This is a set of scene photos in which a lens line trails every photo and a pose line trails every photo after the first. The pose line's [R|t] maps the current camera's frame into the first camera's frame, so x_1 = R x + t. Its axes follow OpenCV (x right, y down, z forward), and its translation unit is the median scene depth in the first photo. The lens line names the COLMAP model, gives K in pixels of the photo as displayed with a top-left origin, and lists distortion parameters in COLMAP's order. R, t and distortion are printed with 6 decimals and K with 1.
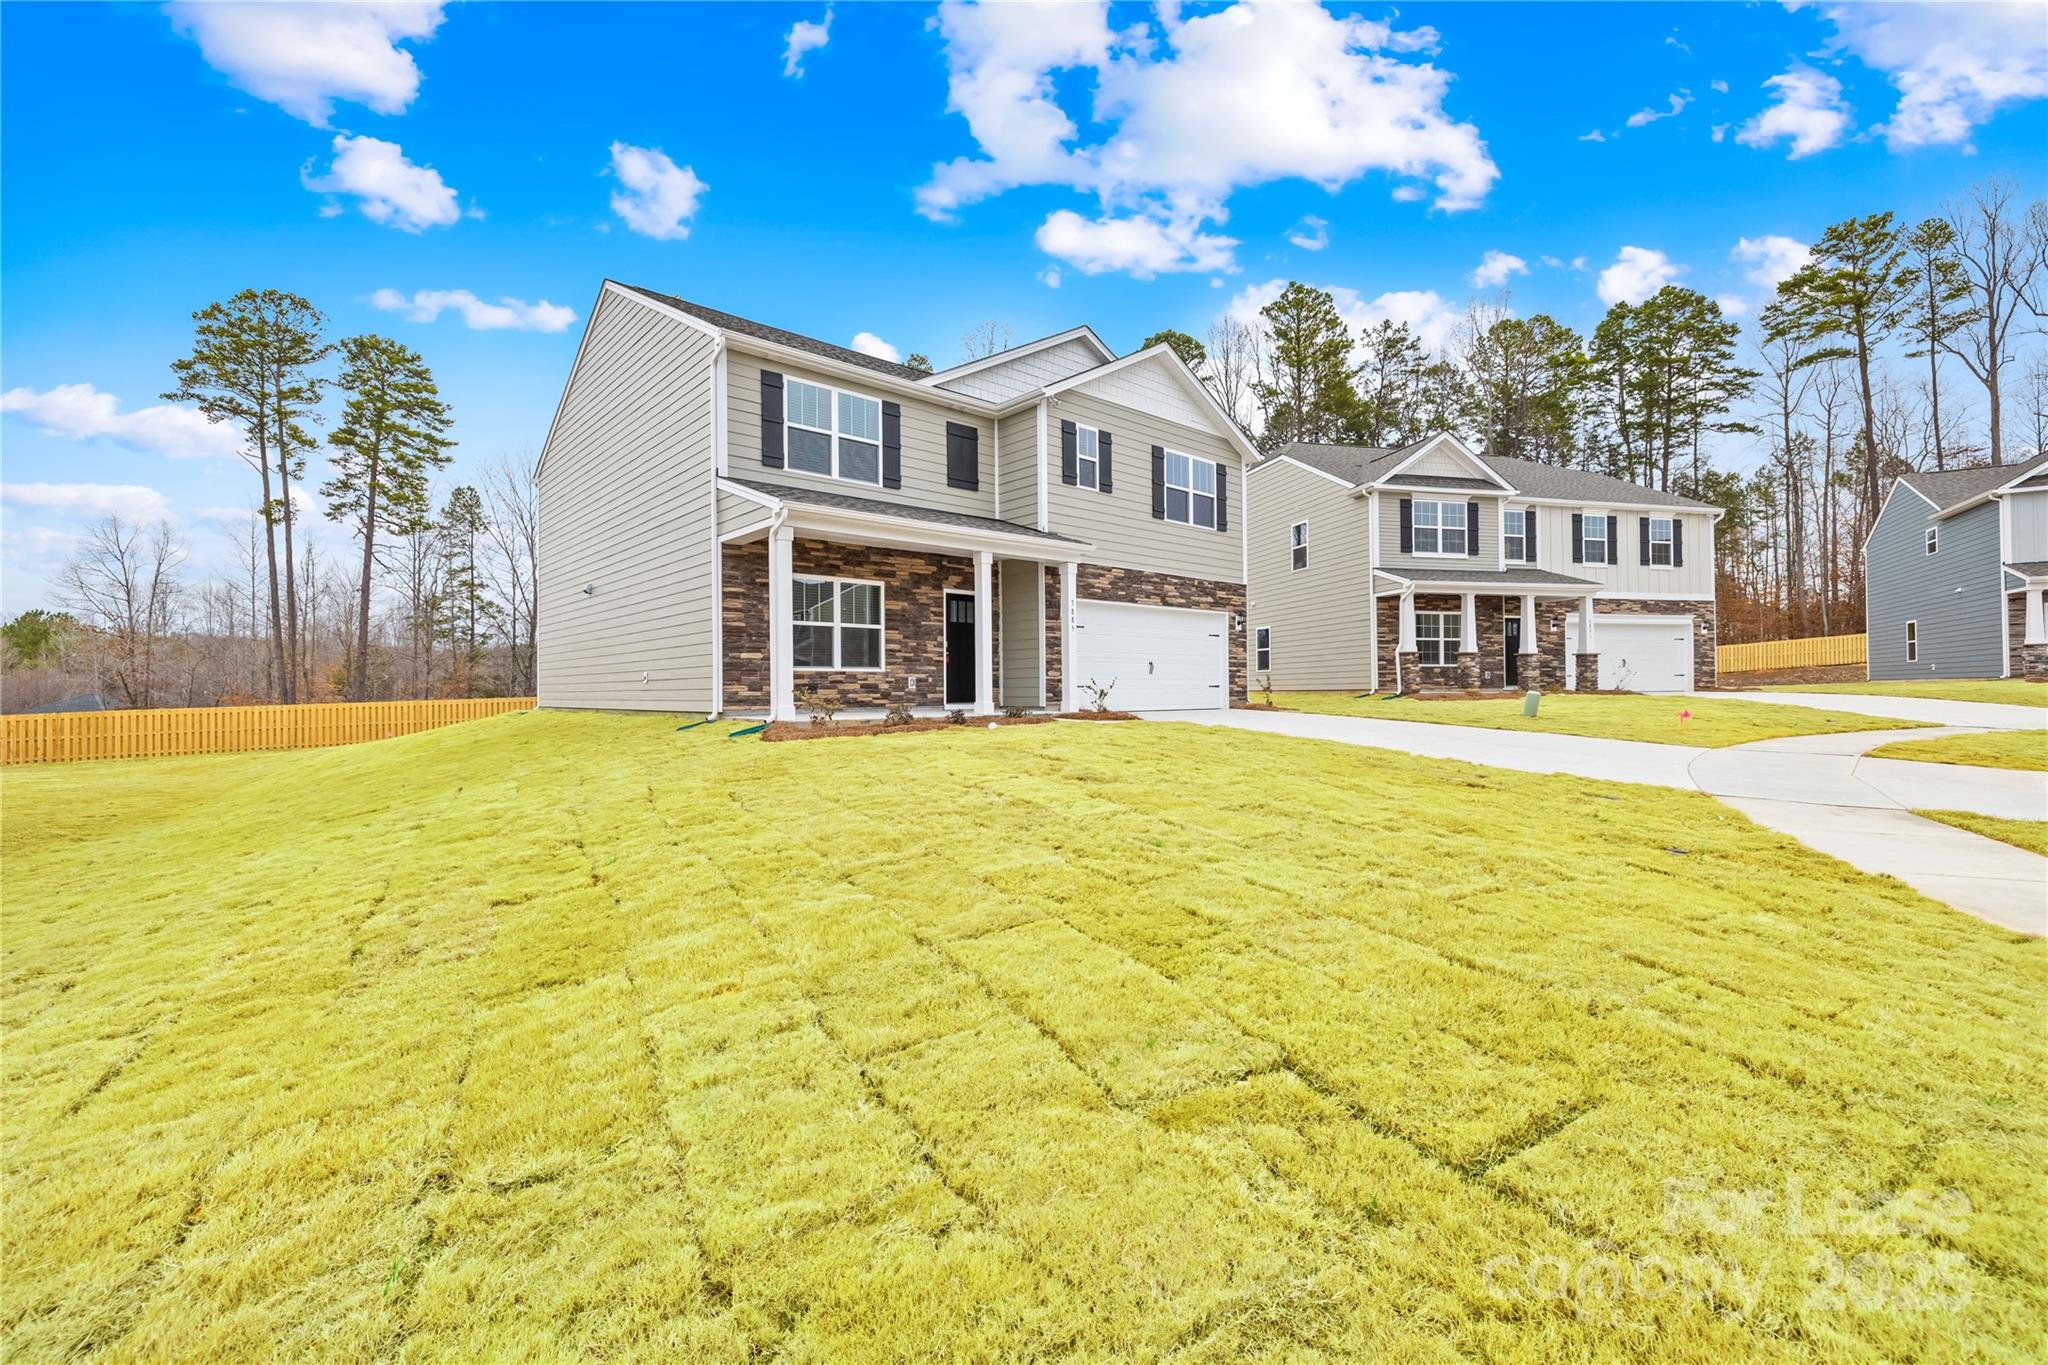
lens RADIAL K [[863.2, 0, 1024.0], [0, 863.2, 682.5], [0, 0, 1]] dist [0.003222, 0.000179]
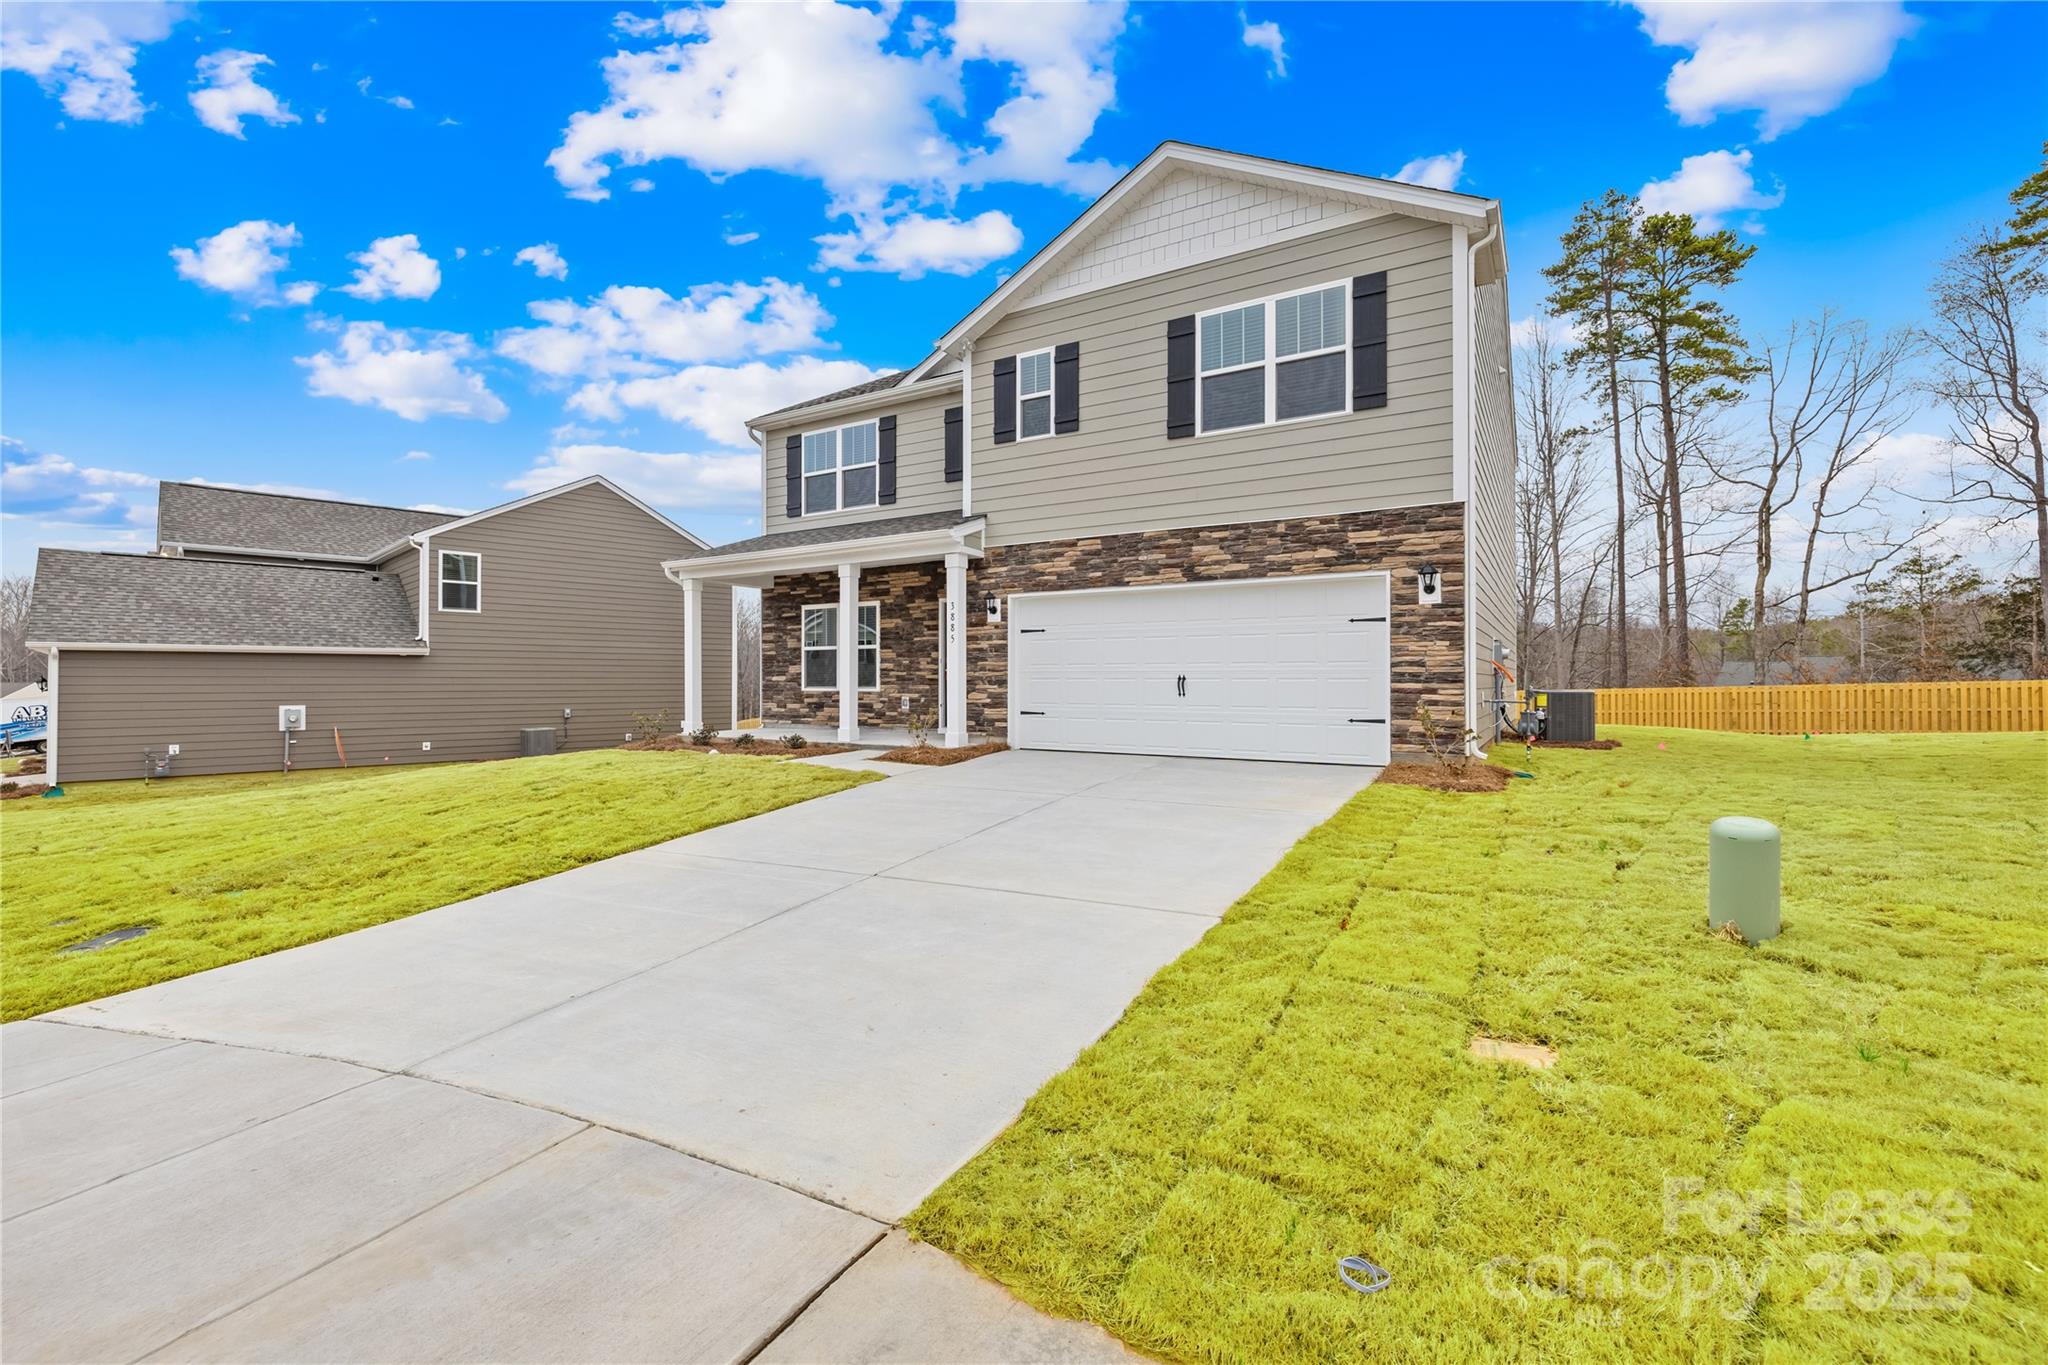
lens RADIAL K [[863.2, 0, 1024.0], [0, 863.2, 682.5], [0, 0, 1]] dist [0.003222, 0.000179]
pose [[0.303444, 0.008203, -0.952814, 0.779467], [0.006797, 0.999919, 0.010773, -0.029857], [0.952825, -0.009745, 0.303363, 0.794654]]
